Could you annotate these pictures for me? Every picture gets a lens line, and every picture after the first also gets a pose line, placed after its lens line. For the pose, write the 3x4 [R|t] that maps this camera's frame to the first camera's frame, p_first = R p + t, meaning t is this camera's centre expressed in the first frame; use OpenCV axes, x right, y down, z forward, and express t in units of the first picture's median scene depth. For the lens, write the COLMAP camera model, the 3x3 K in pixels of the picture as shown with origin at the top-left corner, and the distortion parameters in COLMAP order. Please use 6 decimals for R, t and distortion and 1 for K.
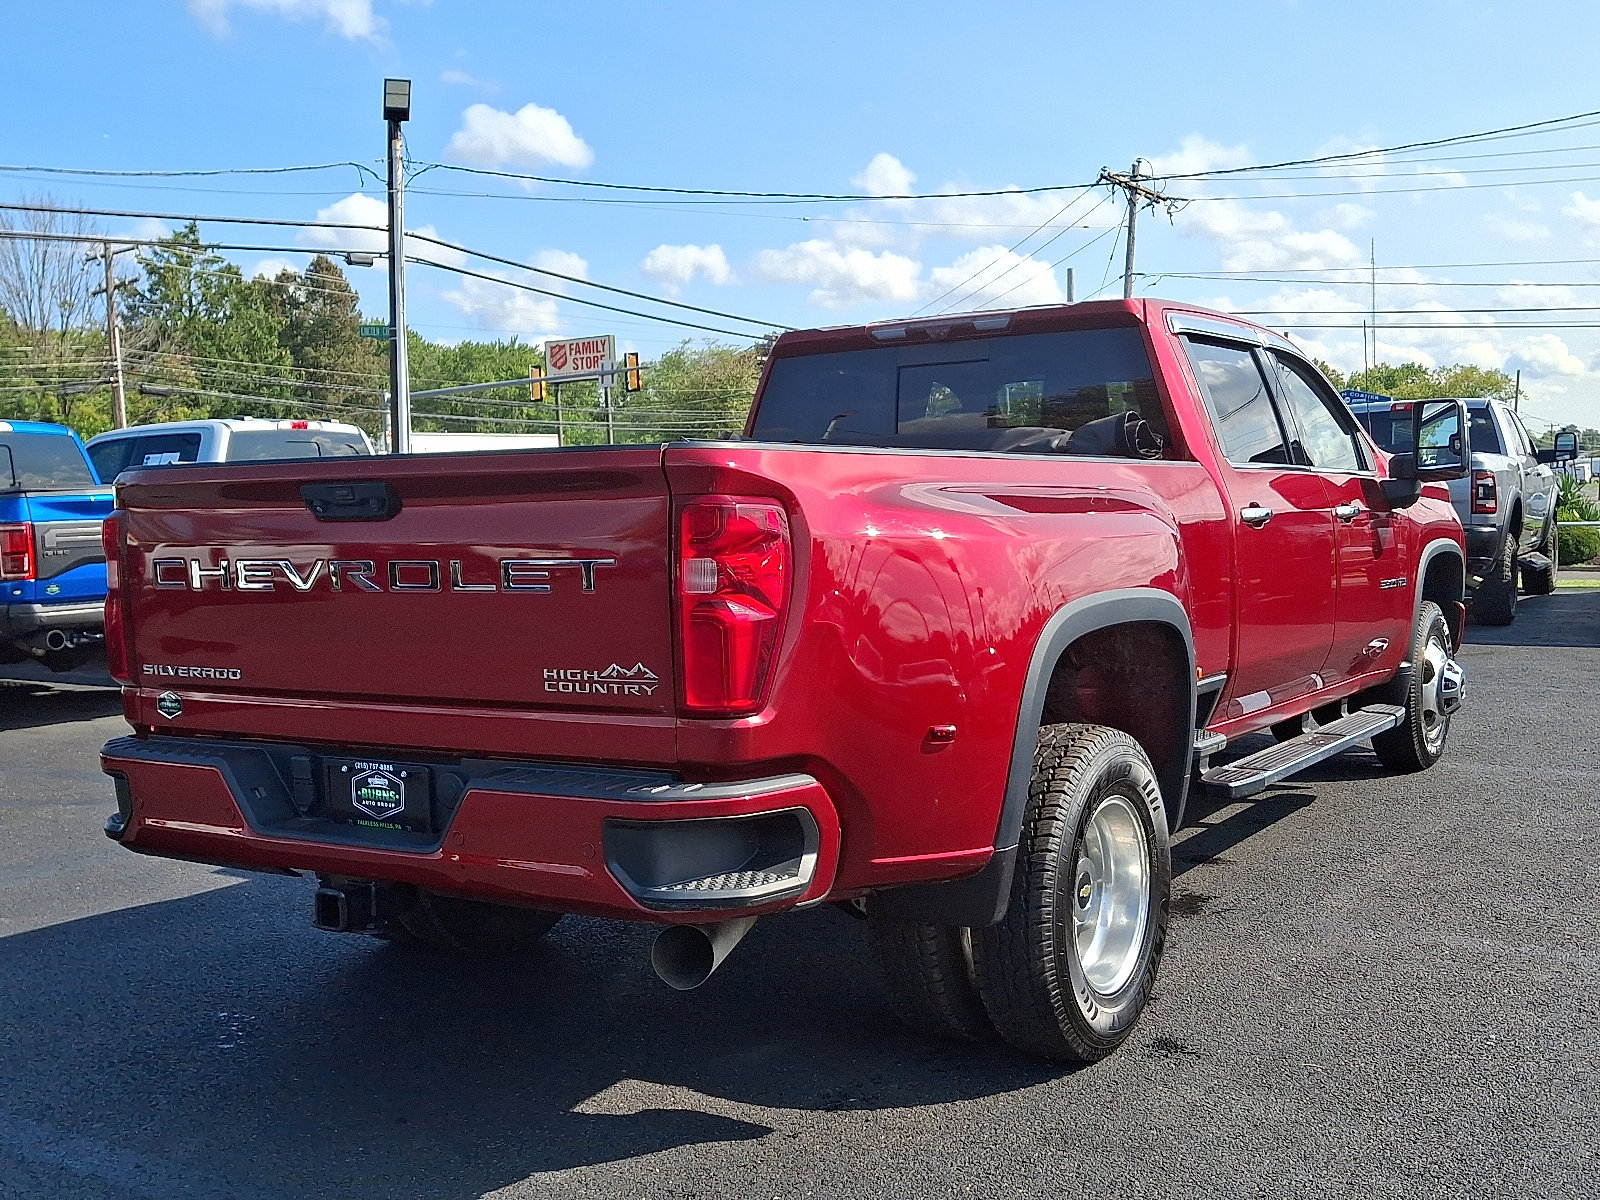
lens RADIAL K [[1673.2, 0, 776.6], [0, 1673.2, 621.1], [0, 0, 1]] dist [0.197330, -0.481822]
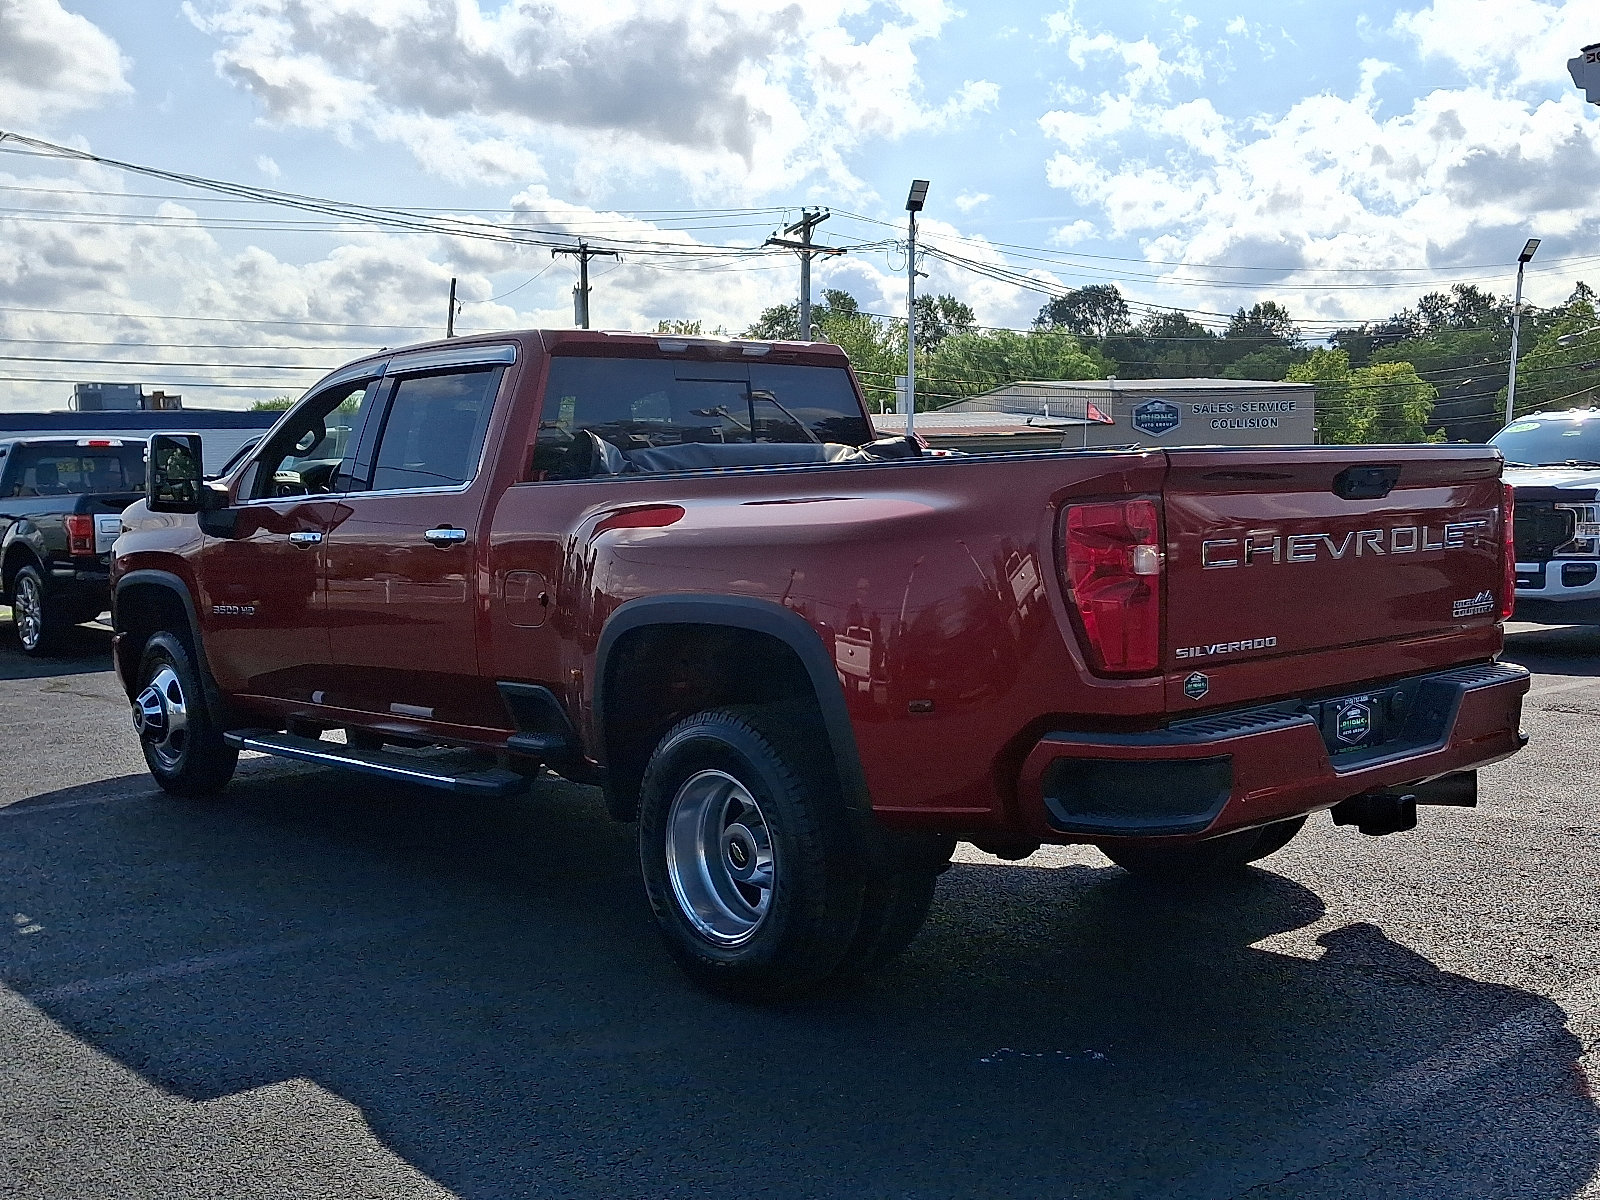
lens RADIAL K [[1685.4, 0, 824.1], [0, 1685.4, 577.8], [0, 0, 1]] dist [0.104509, -0.220293]
pose [[0.254834, -0.033417, 0.966407, -1.493067], [0.088148, 0.996044, 0.011198, -0.048304], [-0.962959, 0.082333, 0.256772, 1.034034]]
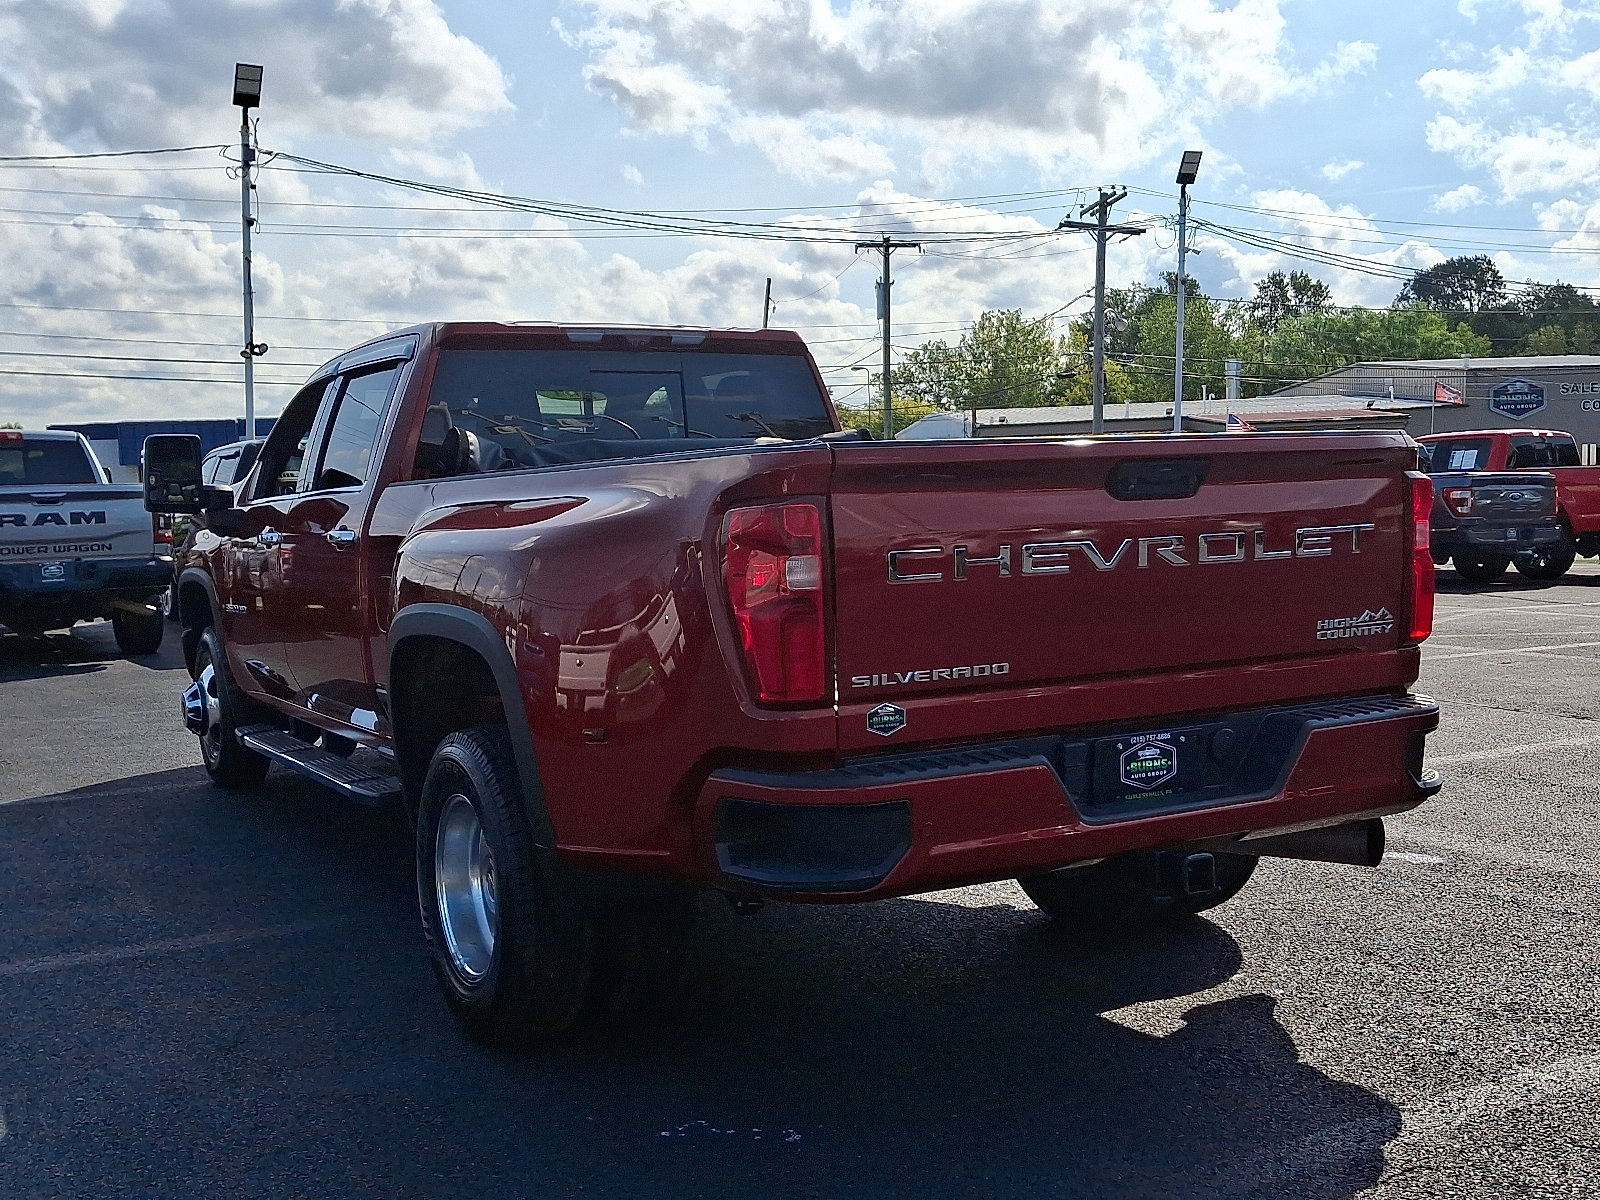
lens RADIAL K [[1673.2, 0, 776.6], [0, 1673.2, 621.1], [0, 0, 1]] dist [0.197330, -0.481822]
pose [[0.471822, -0.057680, 0.879805, -1.226588], [0.082808, 0.996346, 0.020912, -0.024508], [-0.877797, 0.062988, 0.474874, 0.699257]]
